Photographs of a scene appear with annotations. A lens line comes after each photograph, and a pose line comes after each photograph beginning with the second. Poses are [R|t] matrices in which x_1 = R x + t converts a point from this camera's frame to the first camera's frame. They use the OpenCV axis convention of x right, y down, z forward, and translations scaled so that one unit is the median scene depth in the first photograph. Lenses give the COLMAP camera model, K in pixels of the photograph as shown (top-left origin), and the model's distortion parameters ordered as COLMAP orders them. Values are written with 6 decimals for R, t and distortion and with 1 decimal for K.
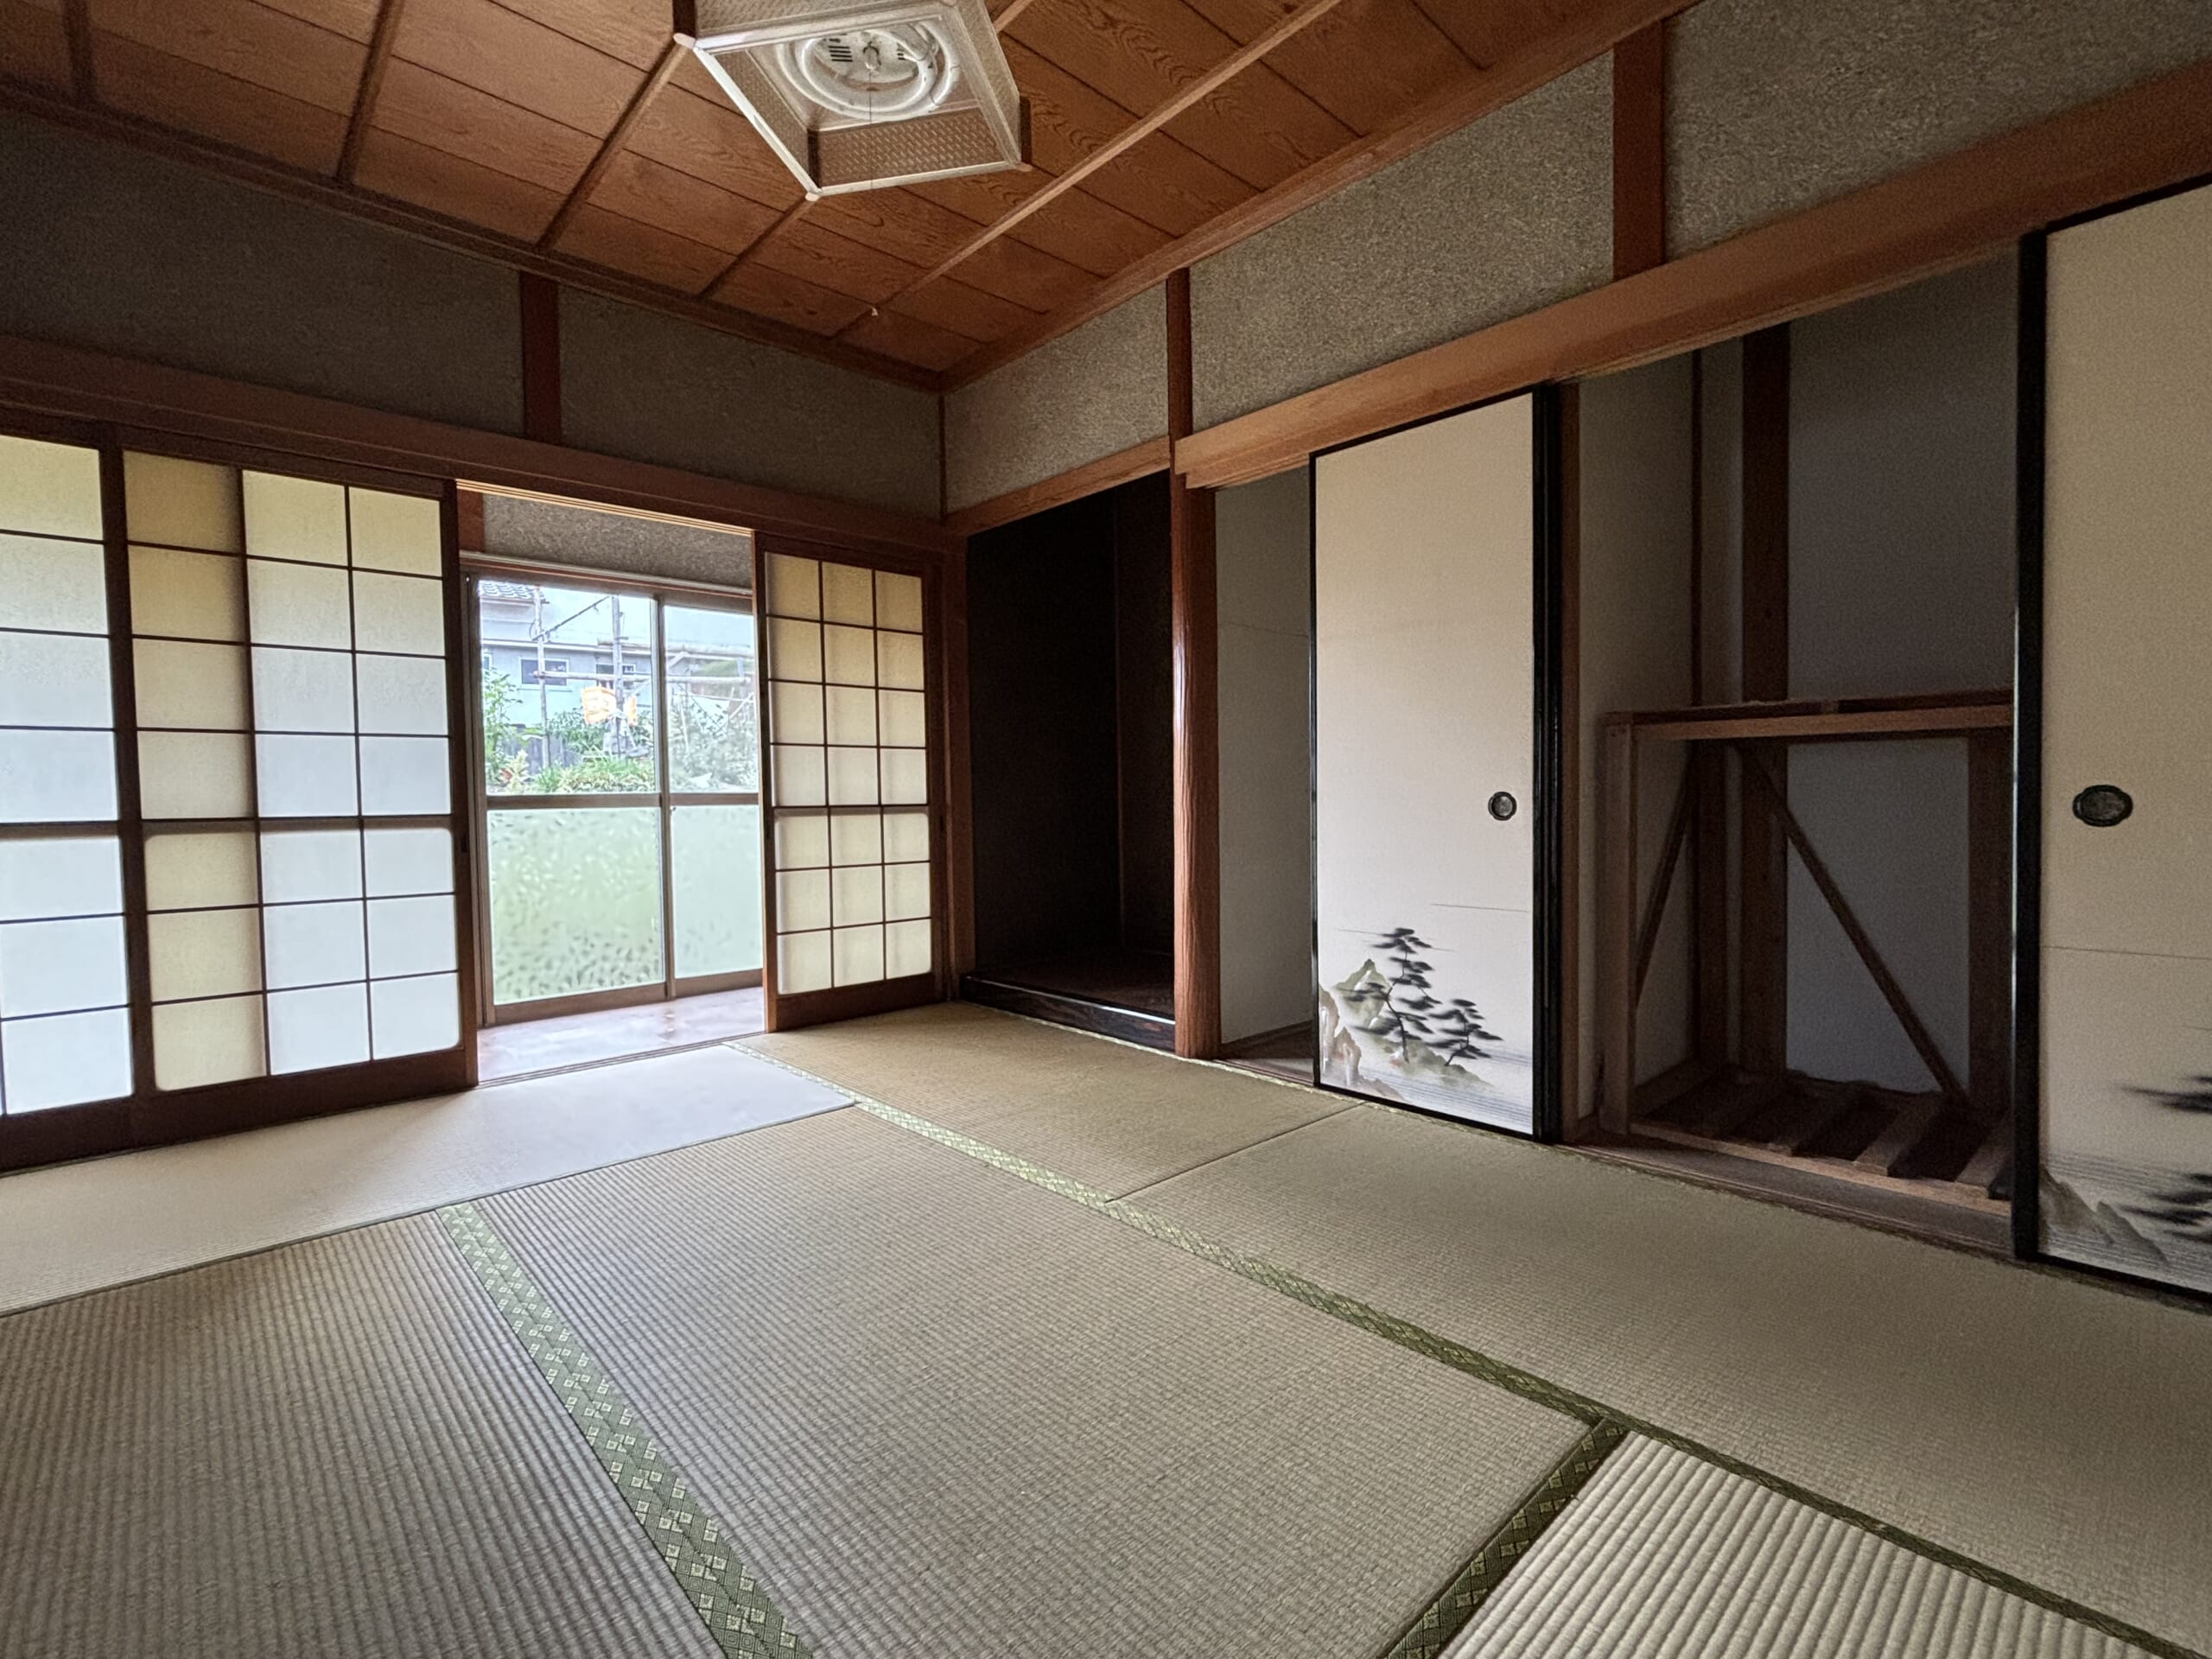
lens RADIAL K [[1012.3, 0, 1102.3], [0, 1012.3, 835.1], [0, 0, 1]] dist [0.002282, 0.000025]
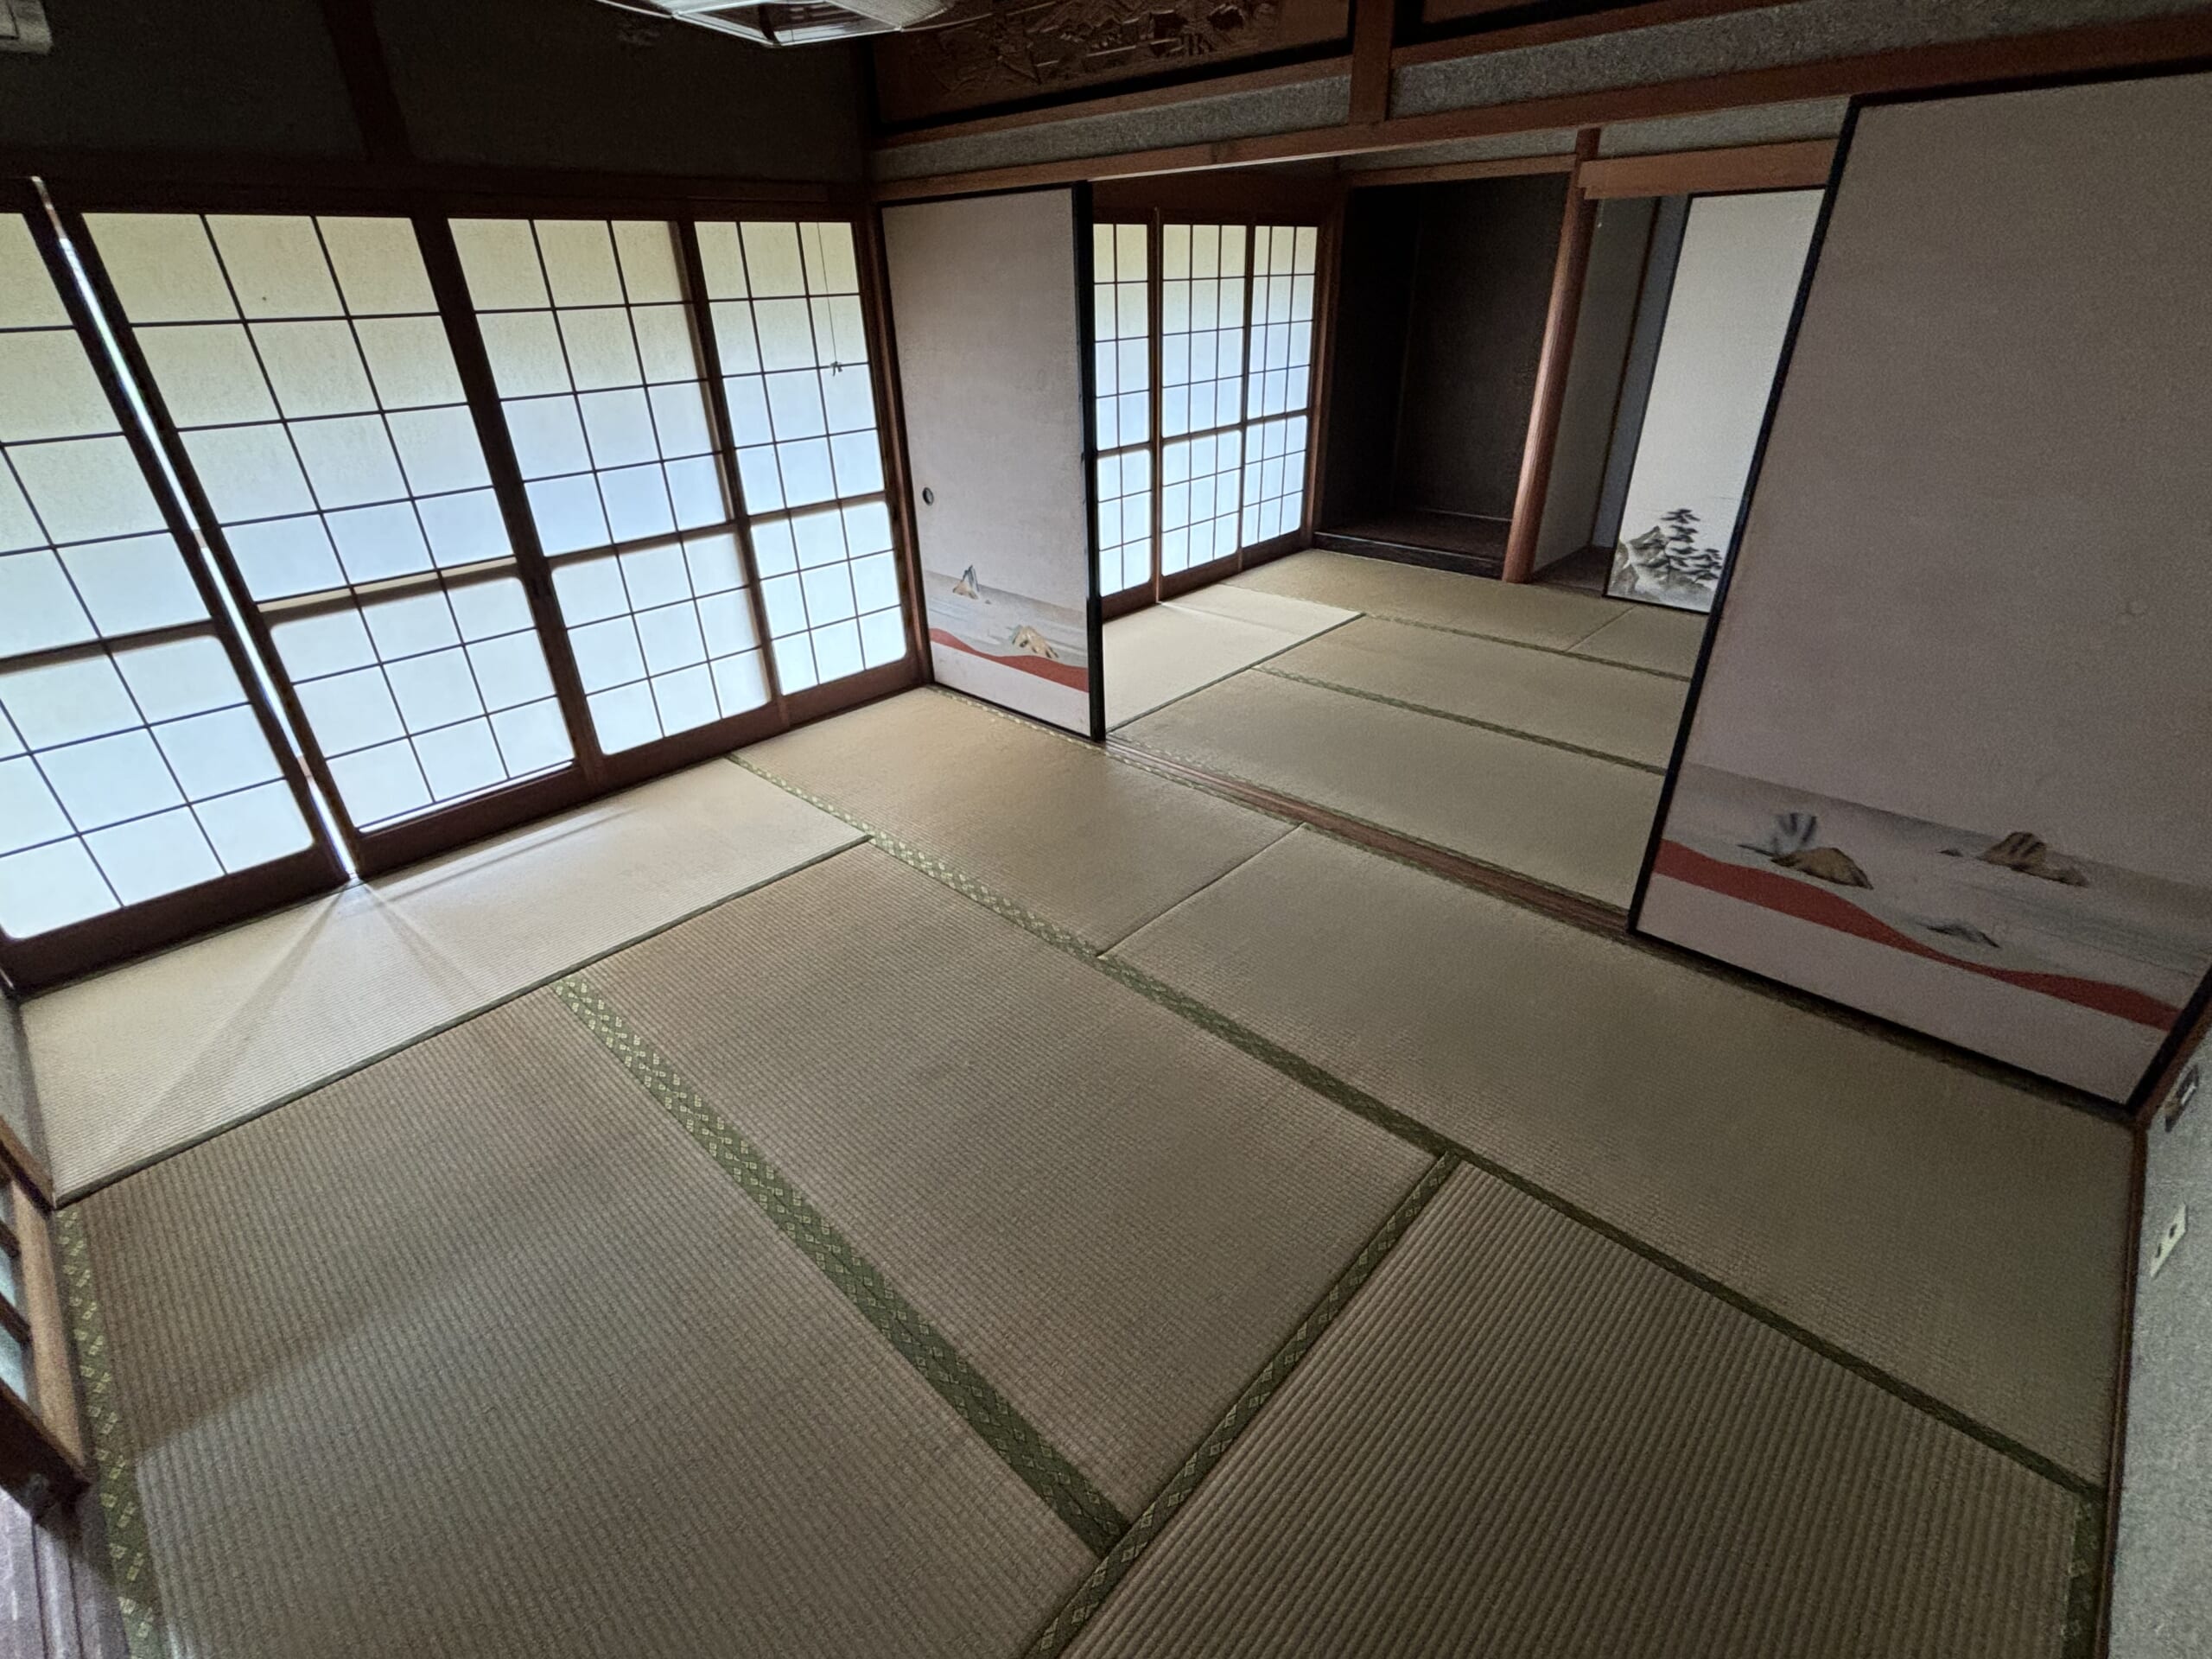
lens RADIAL K [[1012.3, 0, 1114.4], [0, 1012.3, 825.5], [0, 0, 1]] dist [0.002282, 0.000025]
pose [[0.996989, -0.043503, 0.064189, -0.833536], [0.010250, 0.894469, 0.447013, -0.215989], [-0.076862, -0.445009, 0.892222, -0.772843]]
